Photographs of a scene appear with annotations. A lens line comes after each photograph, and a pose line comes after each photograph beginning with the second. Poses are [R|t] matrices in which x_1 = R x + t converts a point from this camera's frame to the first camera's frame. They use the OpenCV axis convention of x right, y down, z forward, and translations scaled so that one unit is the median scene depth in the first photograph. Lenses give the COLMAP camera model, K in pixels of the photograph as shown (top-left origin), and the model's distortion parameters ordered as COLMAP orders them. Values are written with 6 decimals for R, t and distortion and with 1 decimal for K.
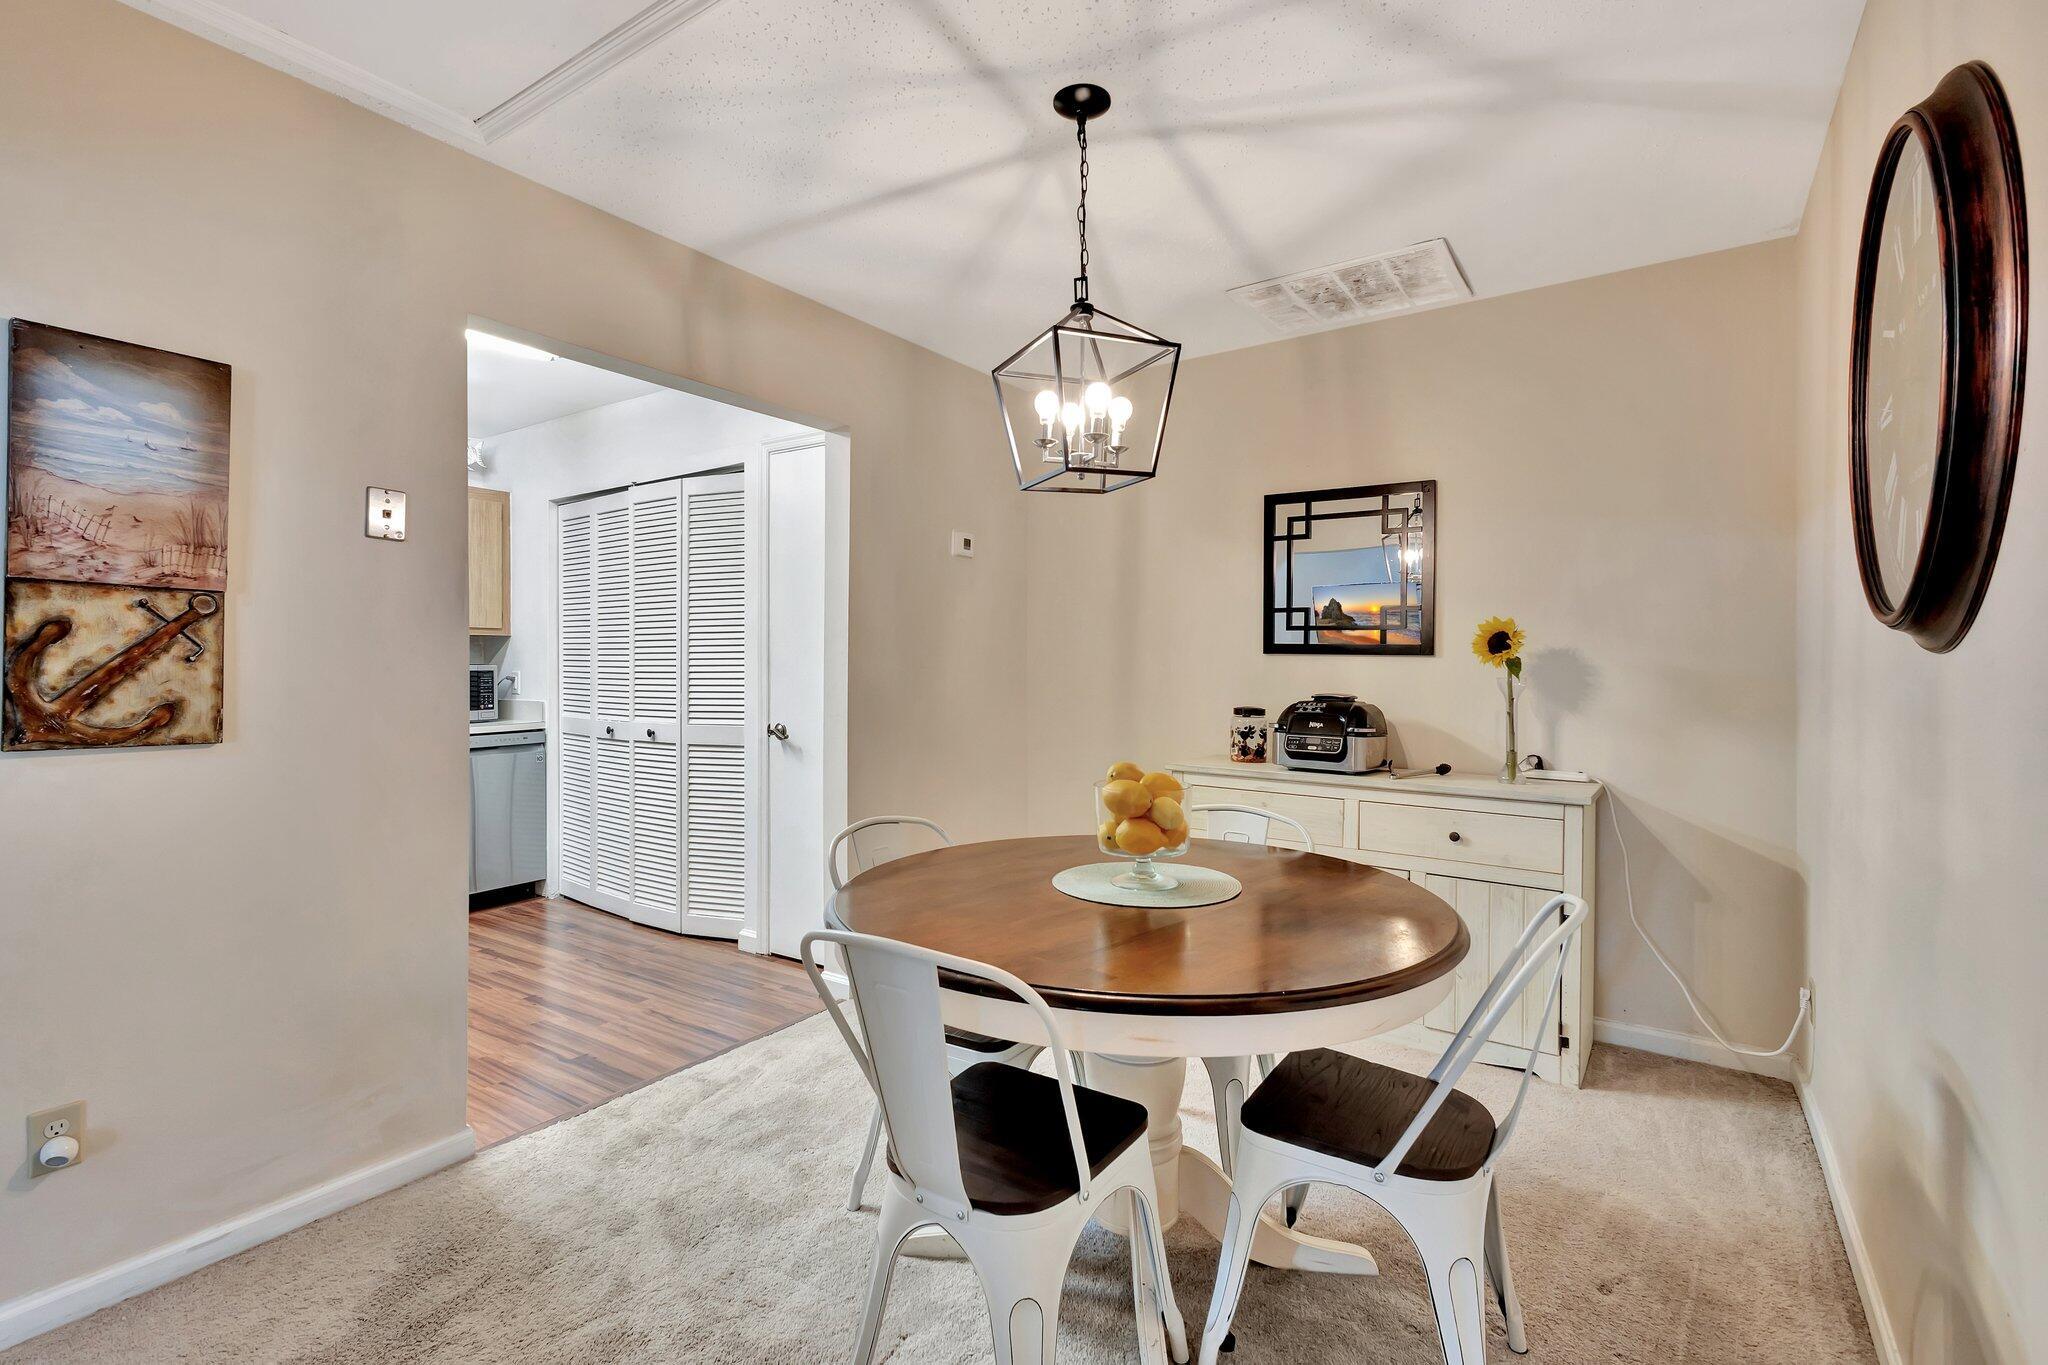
lens RADIAL K [[951.9, 0, 1015.7], [0, 951.9, 686.3], [0, 0, 1]] dist [0.003396, 0.000103]
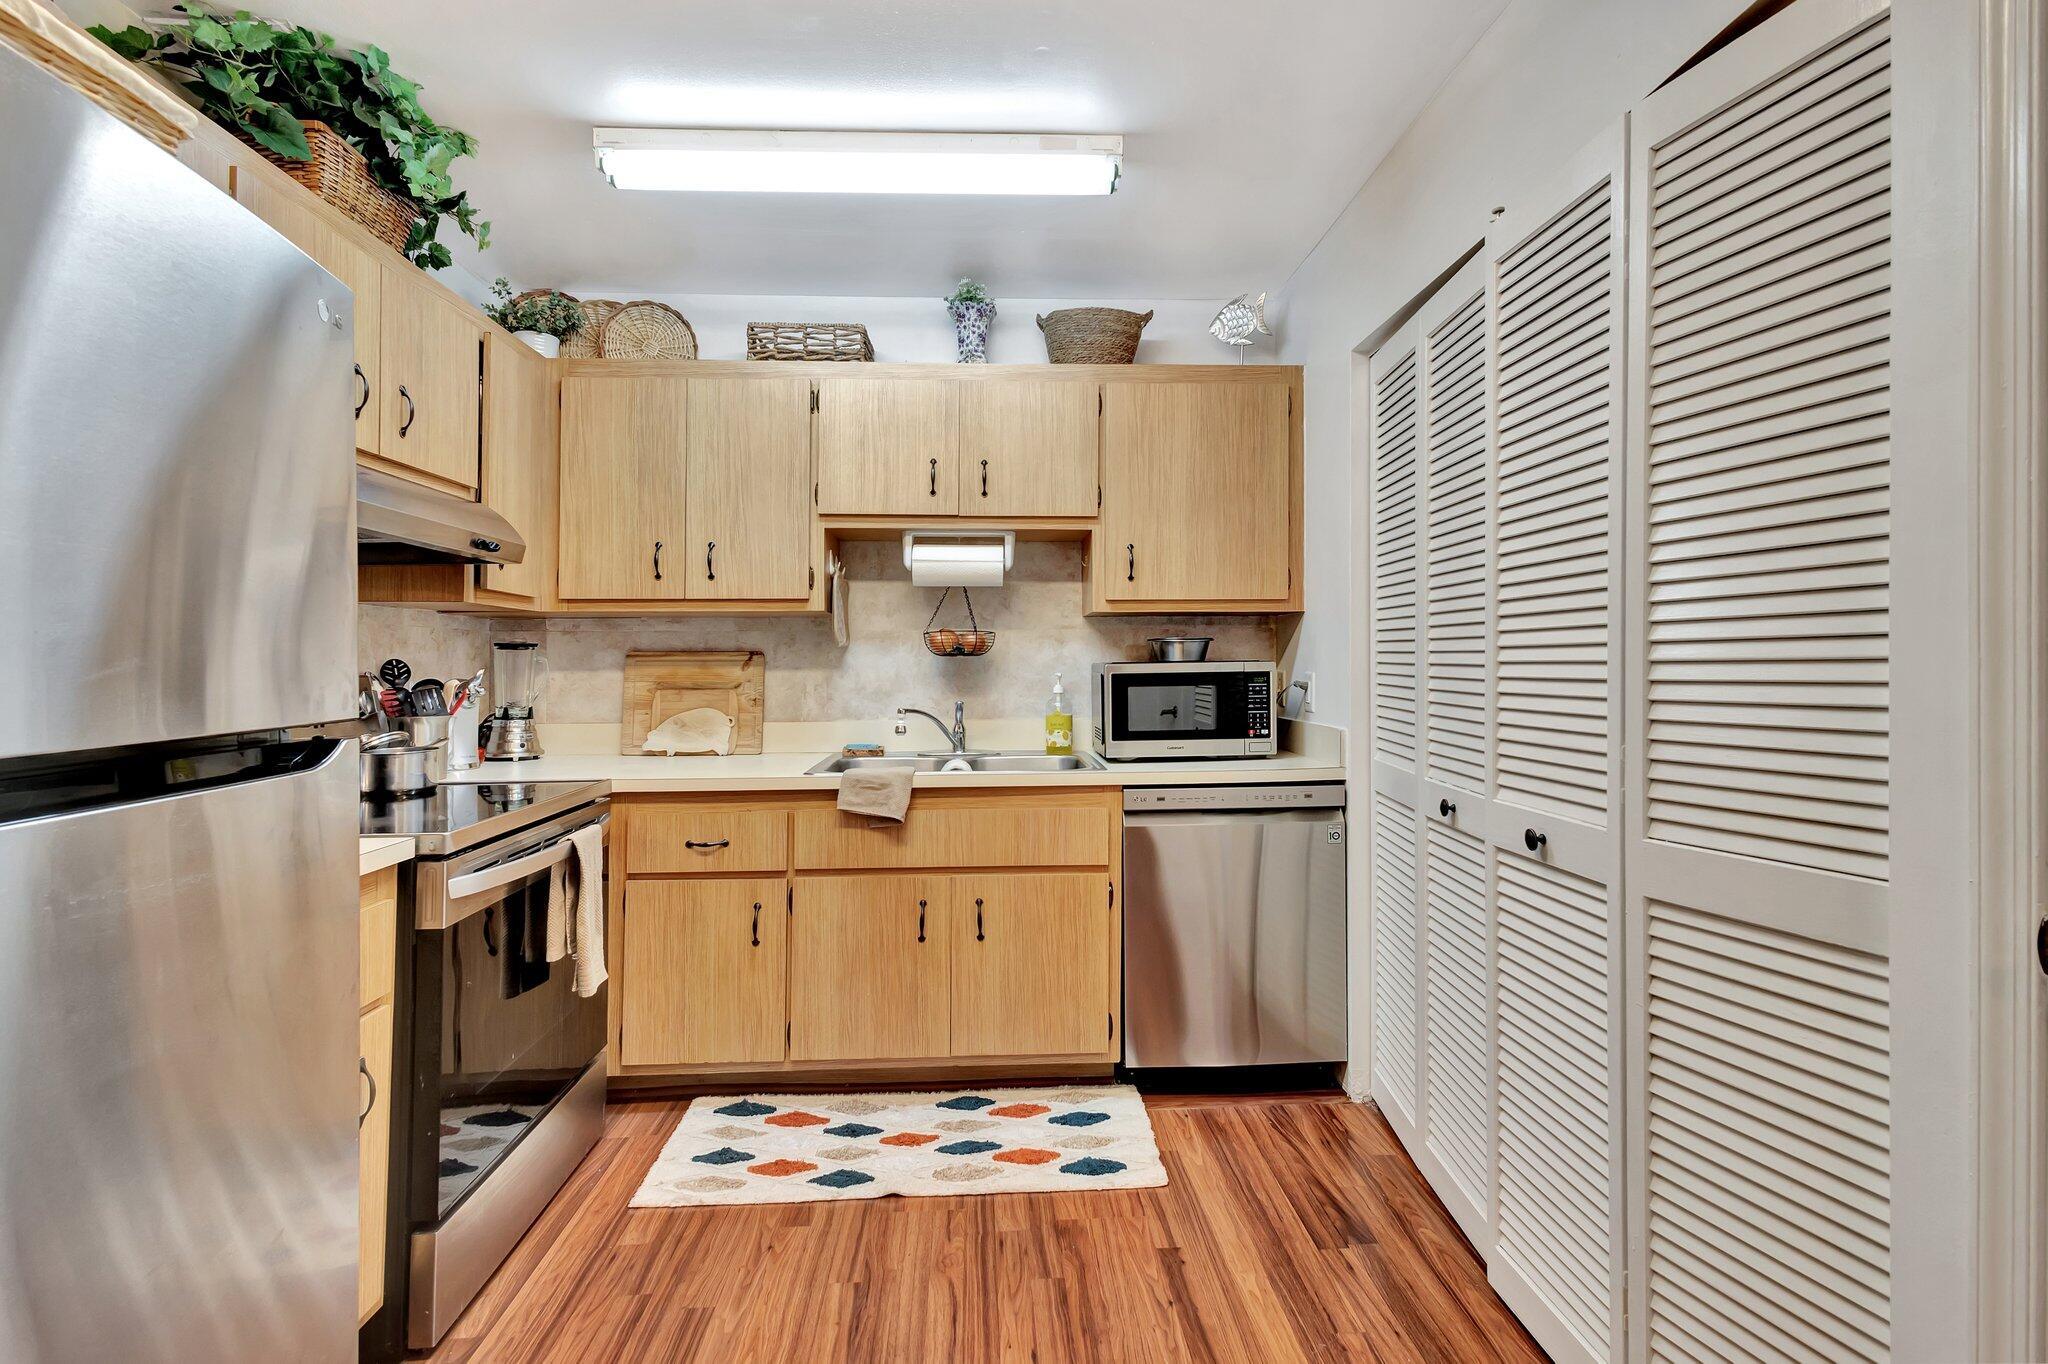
lens RADIAL K [[951.9, 0, 1024.3], [0, 951.9, 649.2], [0, 0, 1]] dist [0.003396, 0.000103]
pose [[0.610495, -0.011611, -0.791935, -0.279013], [-0.016201, 0.999500, -0.027144, -0.018240], [0.791855, 0.029401, 0.610002, 0.819654]]
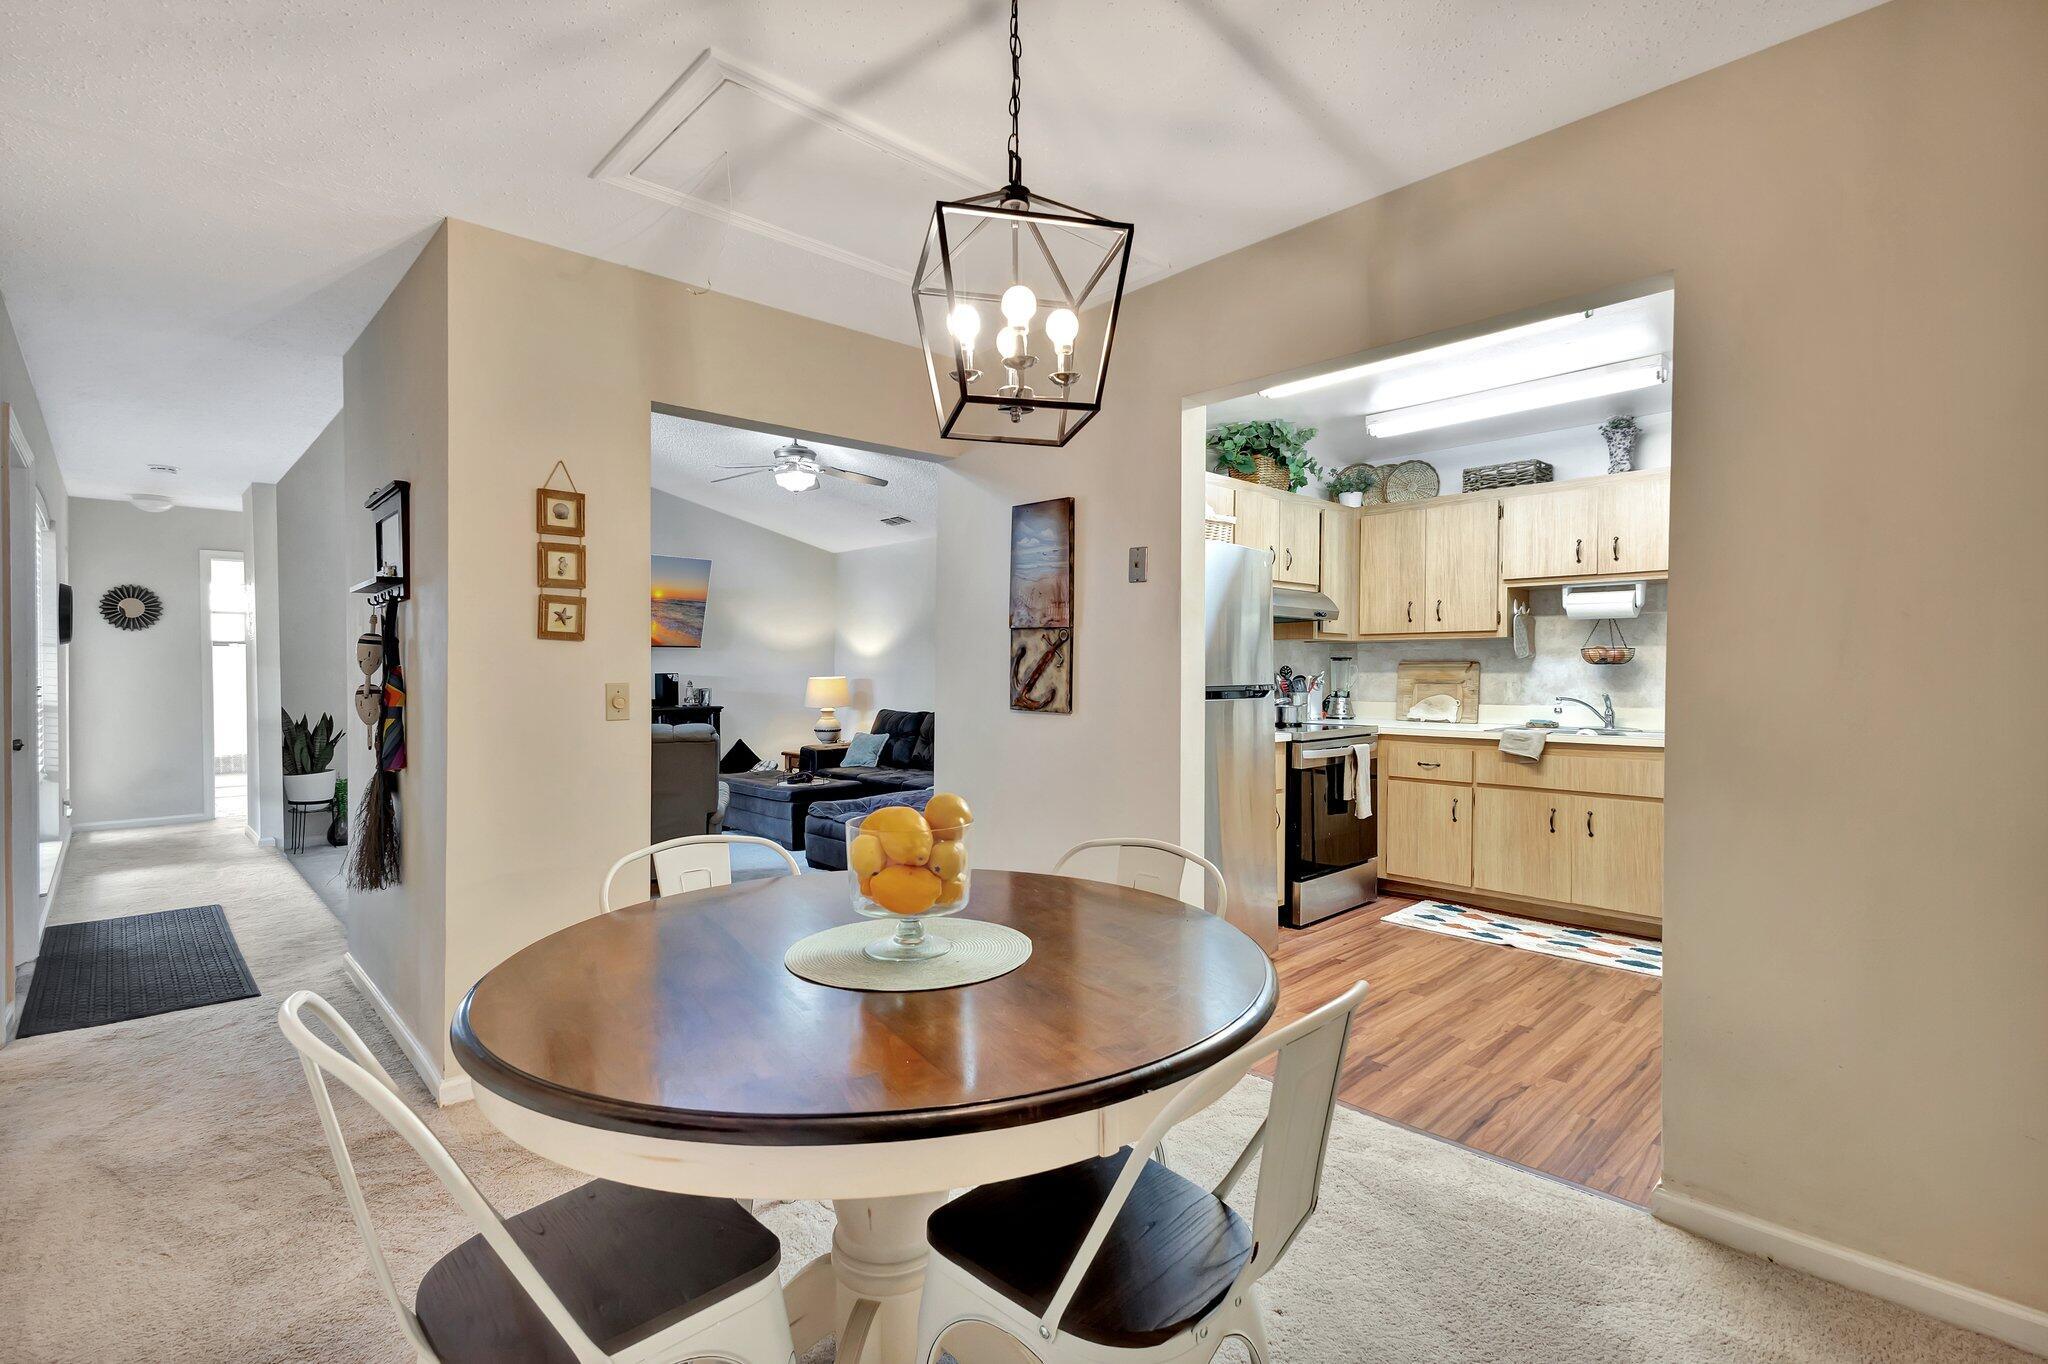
lens RADIAL K [[951.9, 0, 1030.4], [0, 951.9, 670.6], [0, 0, 1]] dist [0.003396, 0.000103]
pose [[-0.191564, 0.005704, -0.981464, 0.544629], [-0.022805, 0.999687, 0.010260, -0.021874], [0.981215, 0.024347, -0.191374, 0.765772]]
